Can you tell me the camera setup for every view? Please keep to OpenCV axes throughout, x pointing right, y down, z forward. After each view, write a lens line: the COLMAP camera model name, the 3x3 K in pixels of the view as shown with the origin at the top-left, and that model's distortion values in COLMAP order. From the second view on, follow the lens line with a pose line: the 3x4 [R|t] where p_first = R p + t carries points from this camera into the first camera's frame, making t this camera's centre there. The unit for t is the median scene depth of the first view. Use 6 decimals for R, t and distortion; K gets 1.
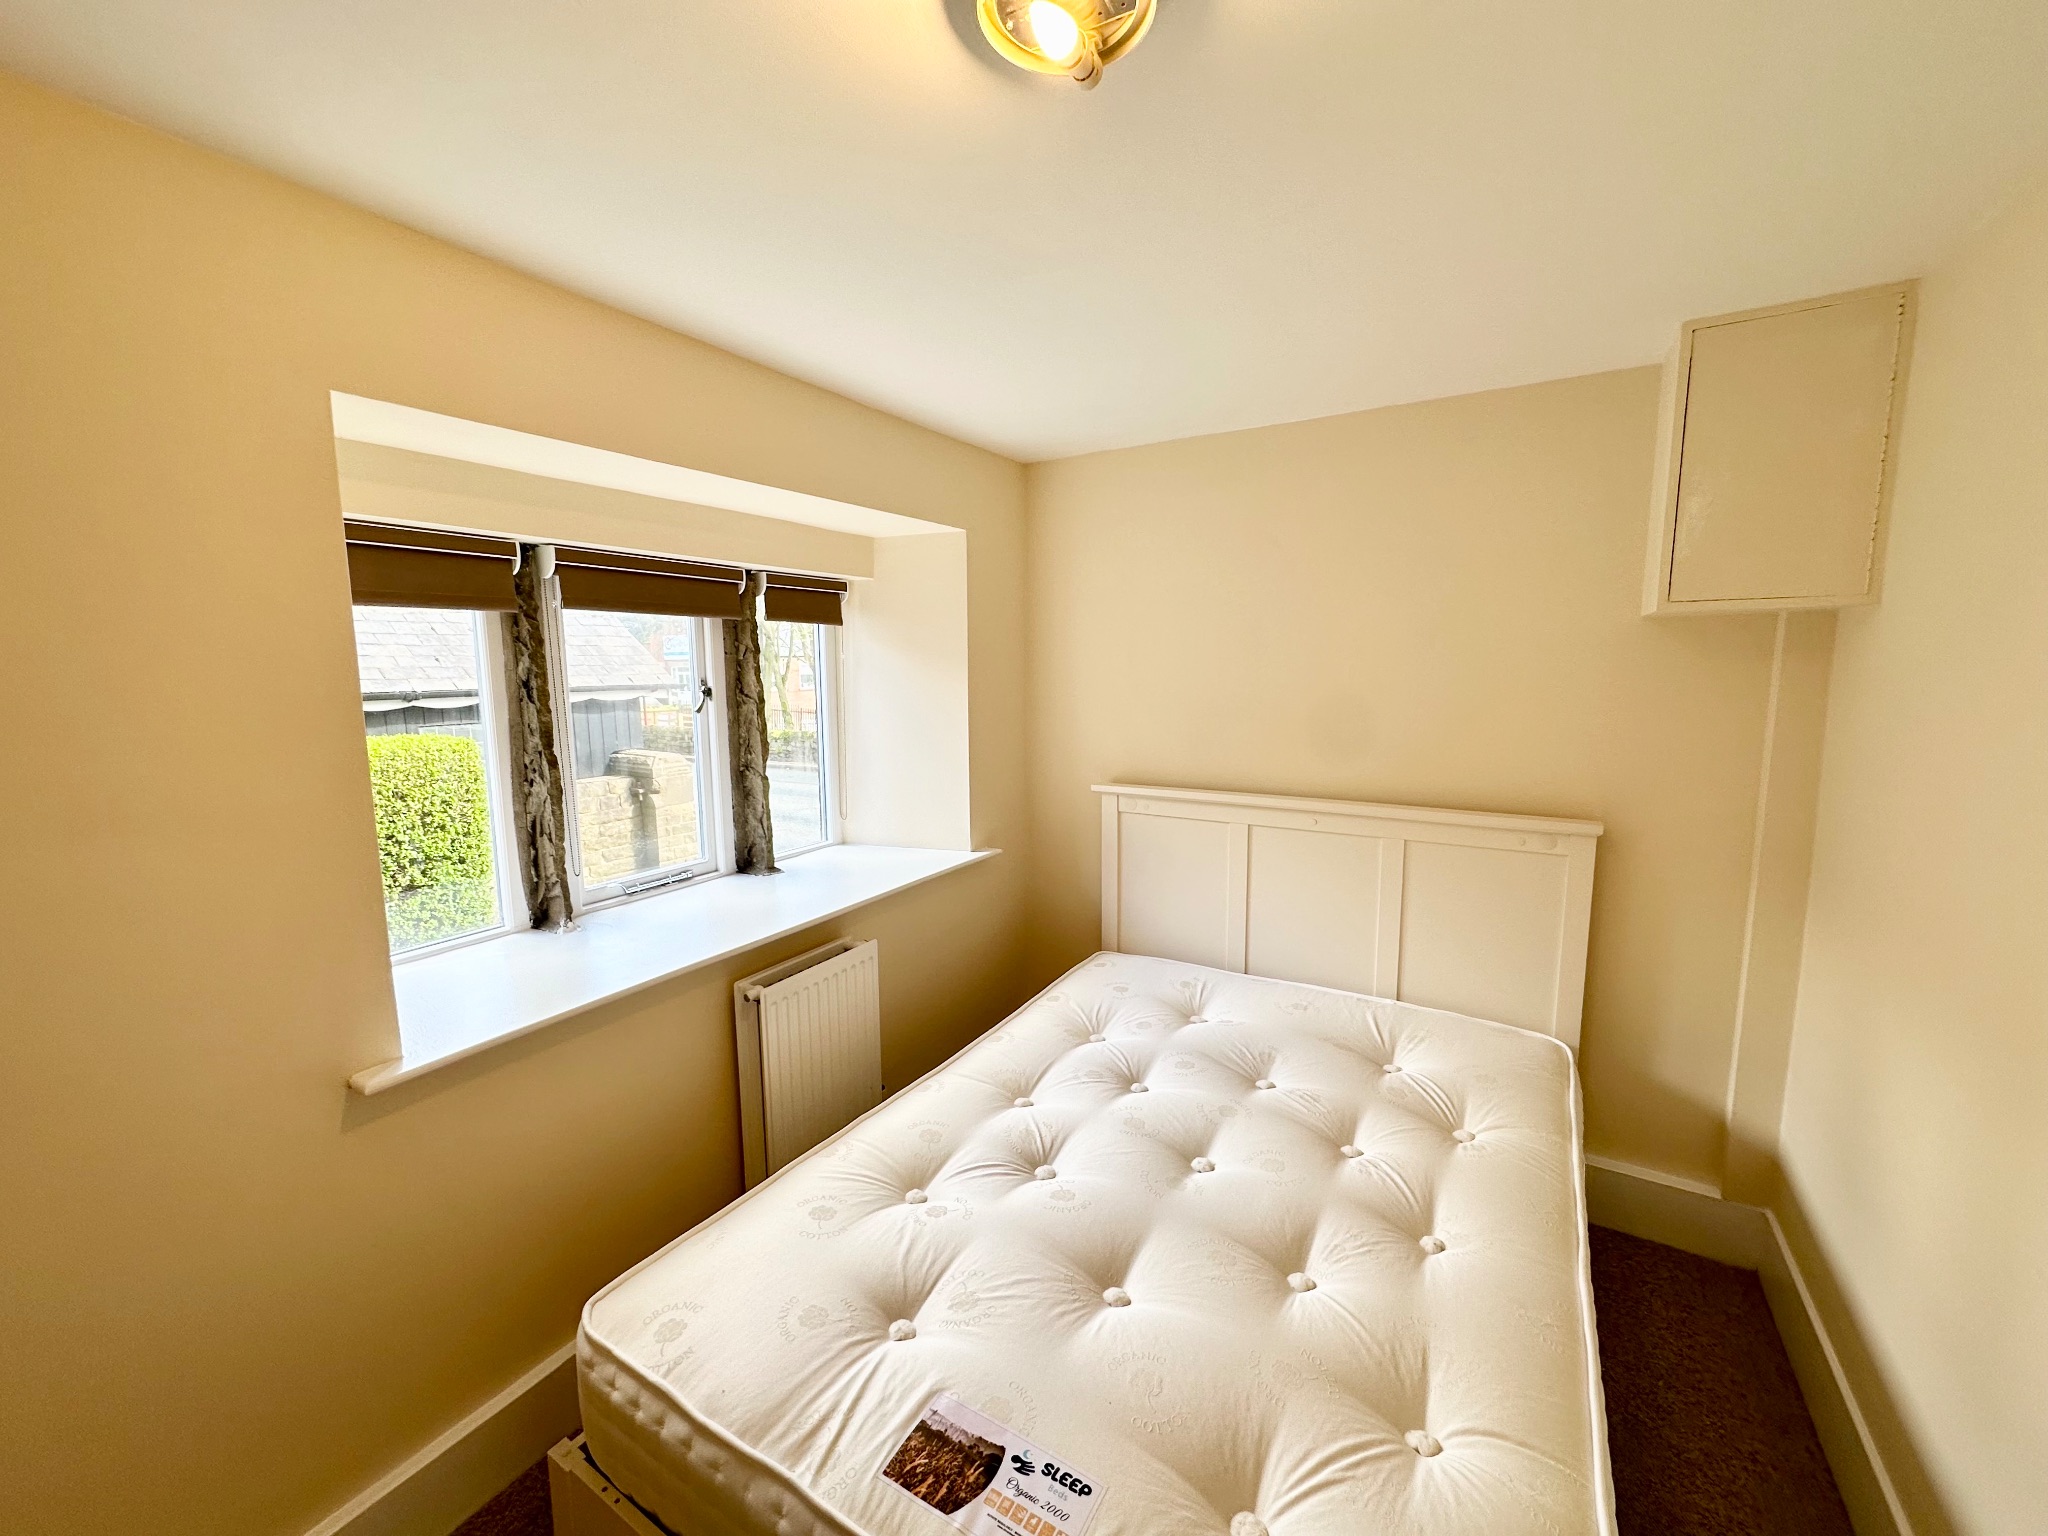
lens RADIAL K [[814.7, 0, 1023.8], [0, 814.7, 754.7], [0, 0, 1]] dist [0.000552, 0.000125]
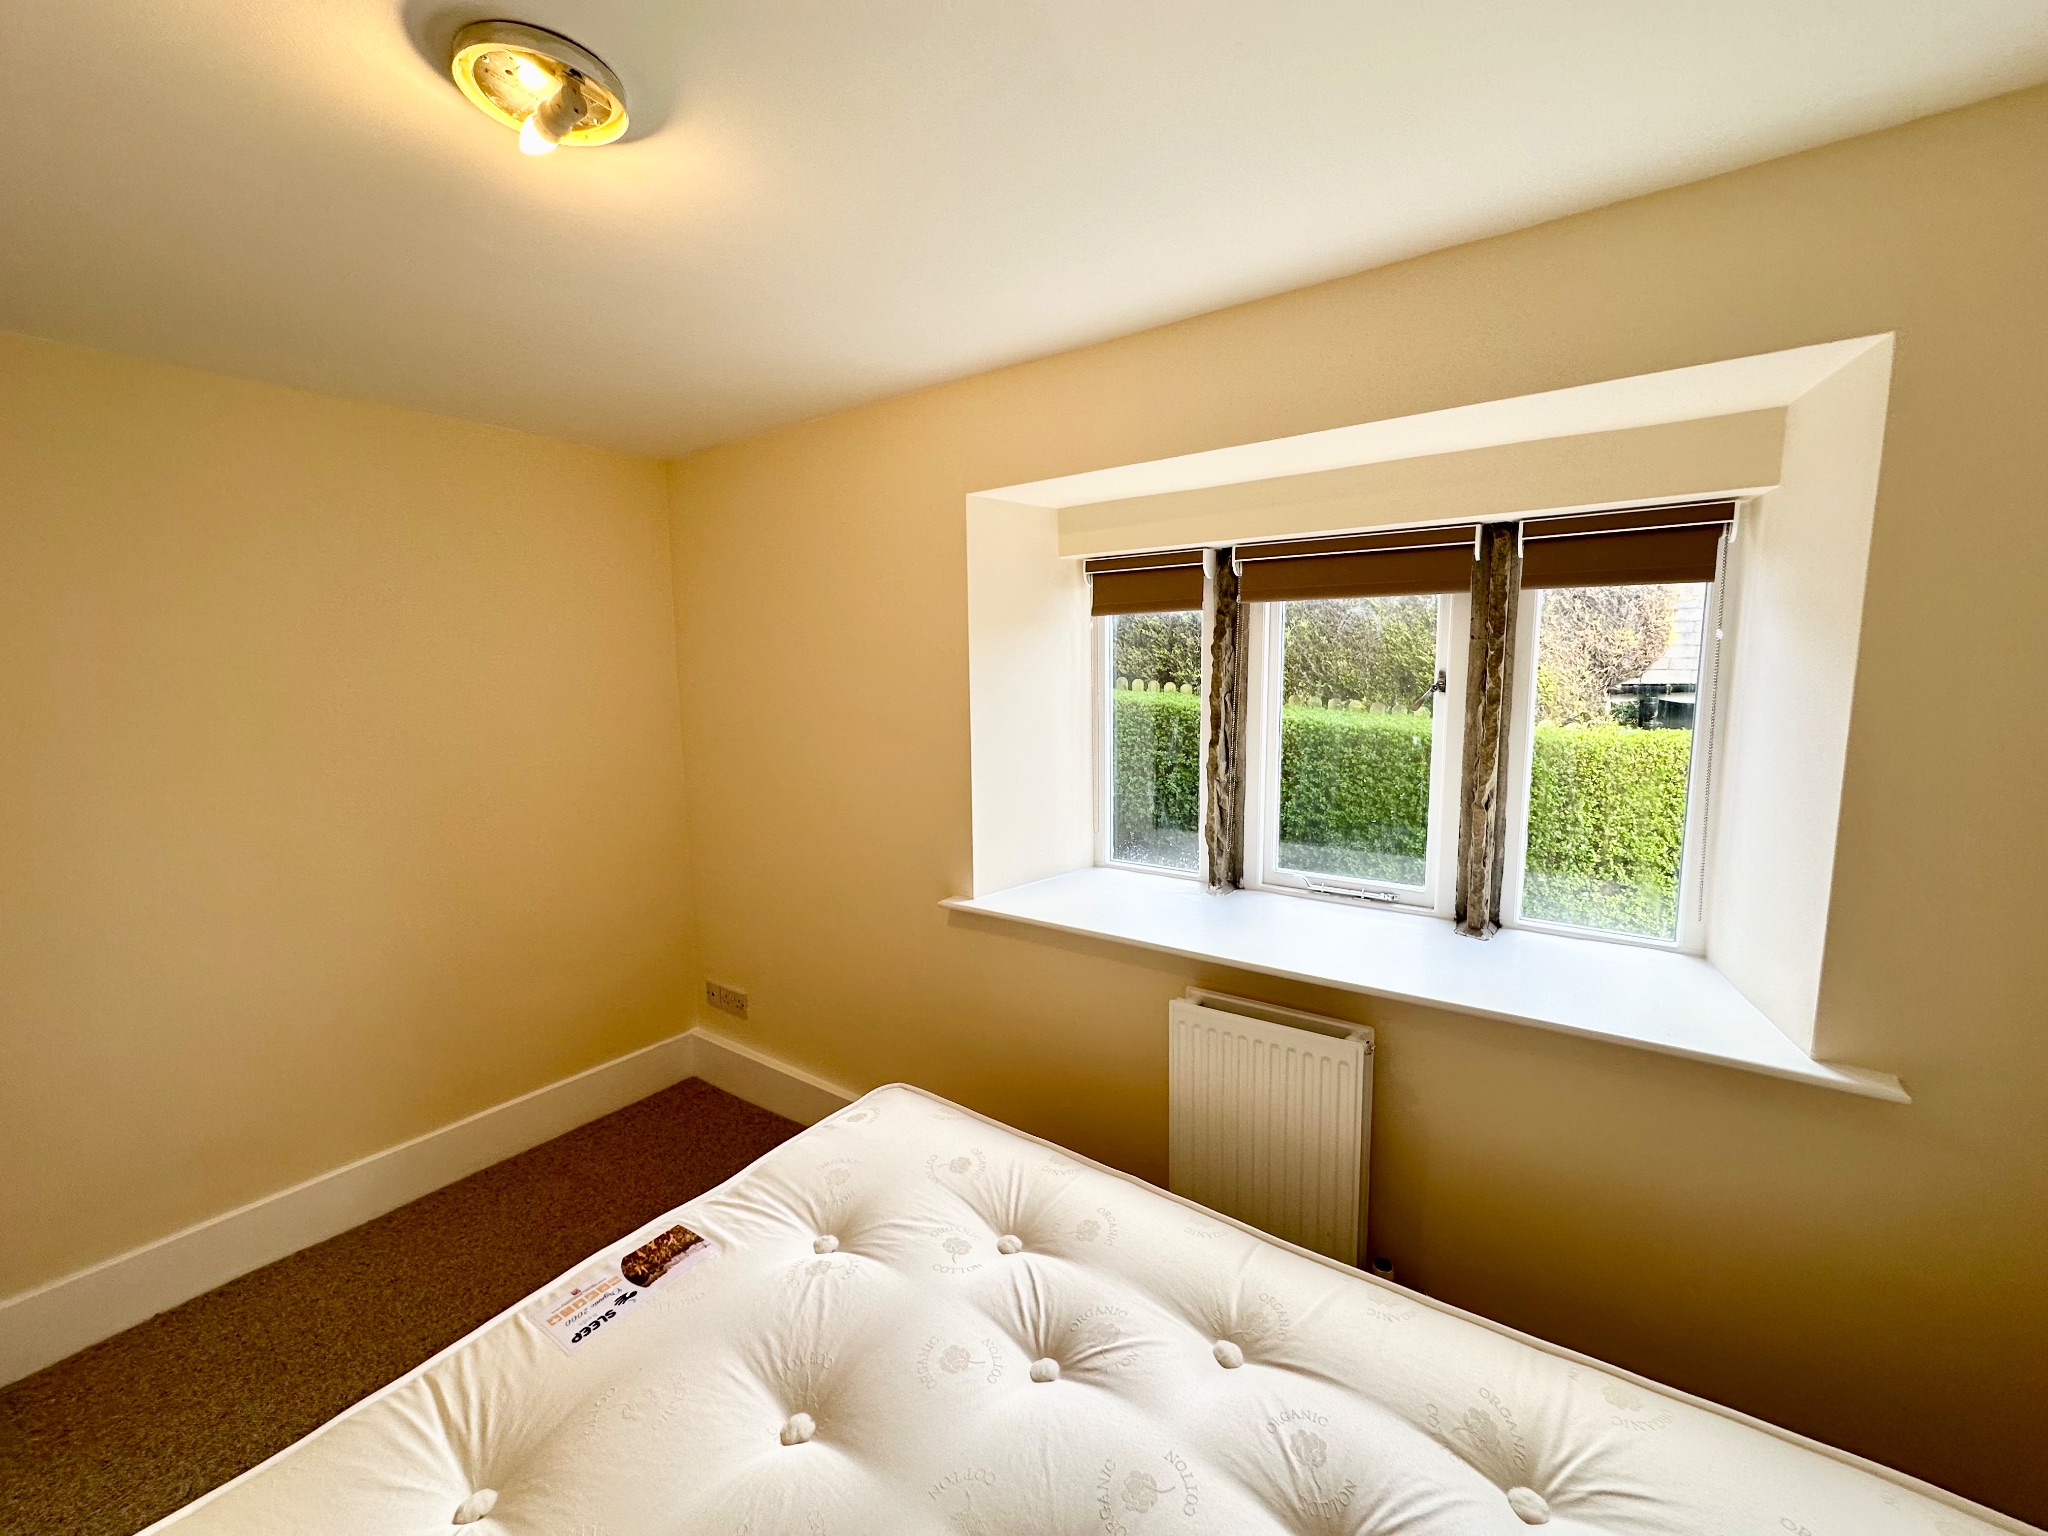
lens RADIAL K [[810.0, 0, 1030.3], [0, 810.0, 765.0], [0, 0, 1]] dist [-0.007333, 0.000252]
pose [[-0.064147, 0.126979, -0.989829, 0.552575], [-0.103431, 0.985684, 0.133150, -0.081974], [0.992566, 0.110920, -0.050096, 0.814952]]
